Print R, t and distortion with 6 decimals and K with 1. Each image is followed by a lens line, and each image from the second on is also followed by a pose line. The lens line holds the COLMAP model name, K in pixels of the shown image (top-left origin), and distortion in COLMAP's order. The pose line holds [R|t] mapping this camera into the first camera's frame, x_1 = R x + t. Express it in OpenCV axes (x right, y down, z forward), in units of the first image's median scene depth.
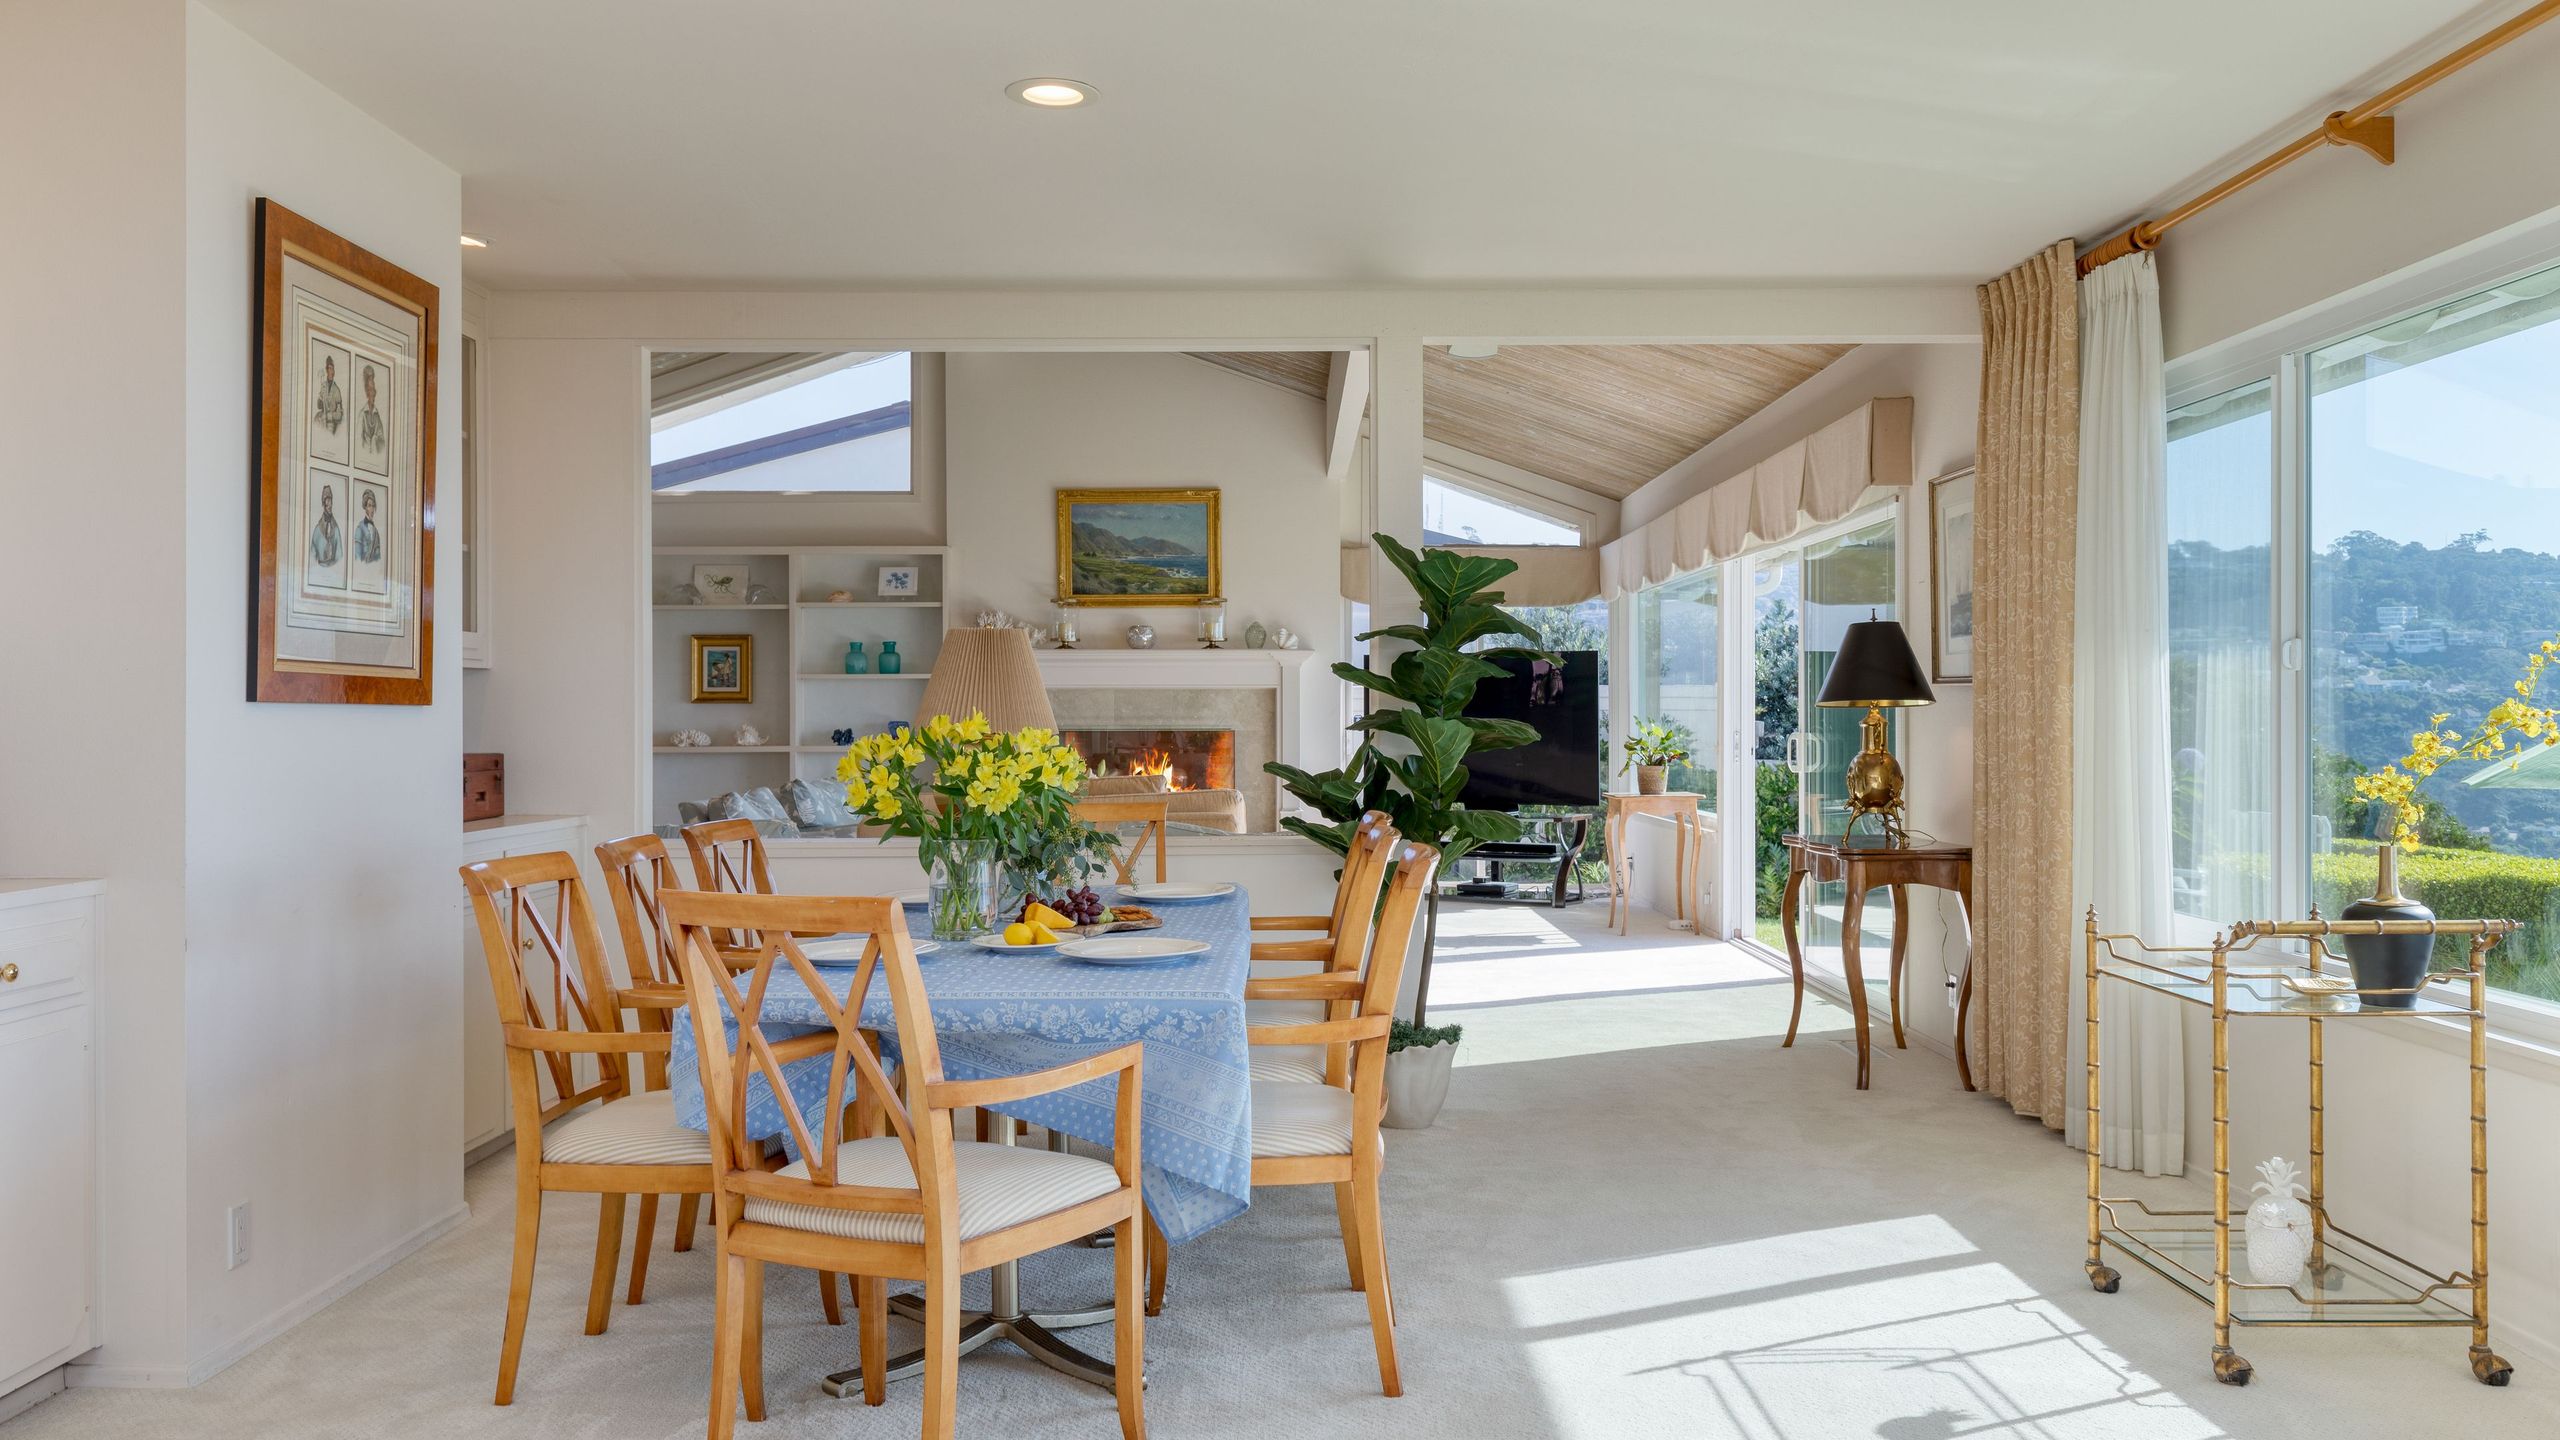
lens RADIAL K [[2174.5, 0, 1280.0], [0, 2174.5, 720.0], [0, 0, 1]] dist [-0.004227, -0.003553]
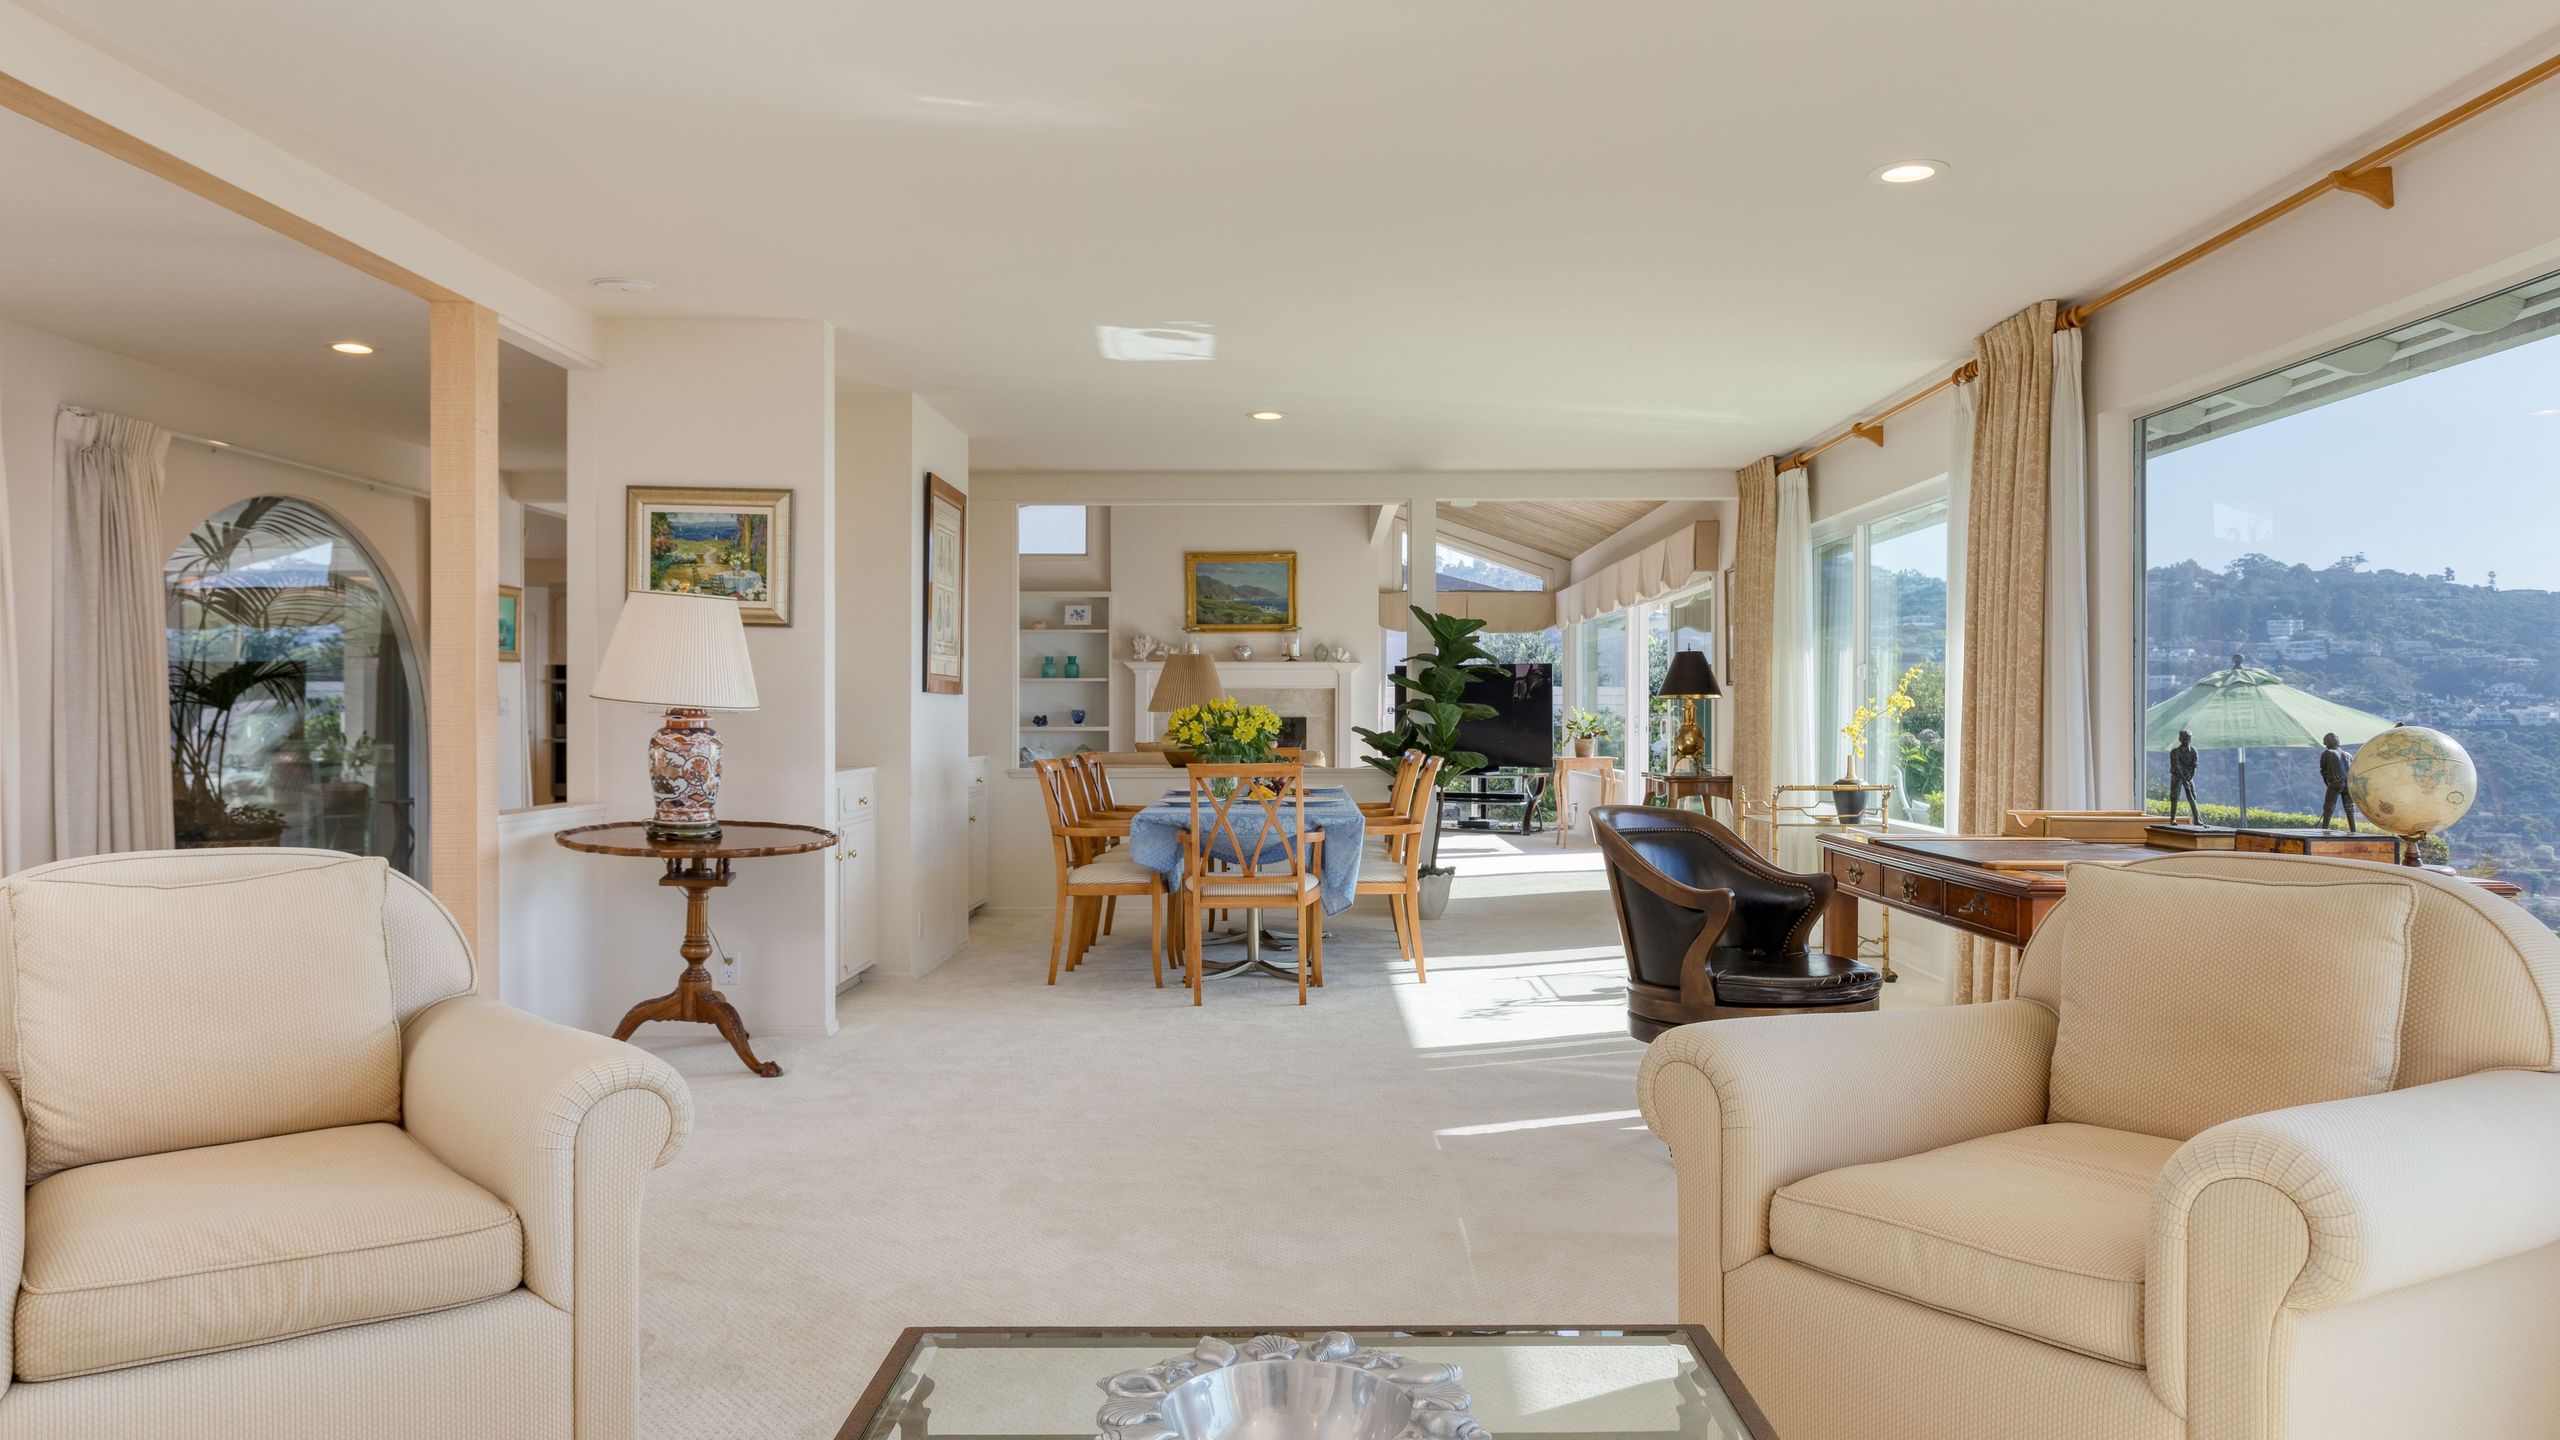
lens RADIAL K [[1874.1, 0, 1280.0], [0, 1874.1, 720.0], [0, 0, 1]] dist [0.001142, 0.000456]
pose [[0.999867, 0.002319, -0.016155, -0.023951], [-0.002291, 0.999996, 0.001736, 0.006128], [0.016159, -0.001699, 0.999868, -0.348918]]
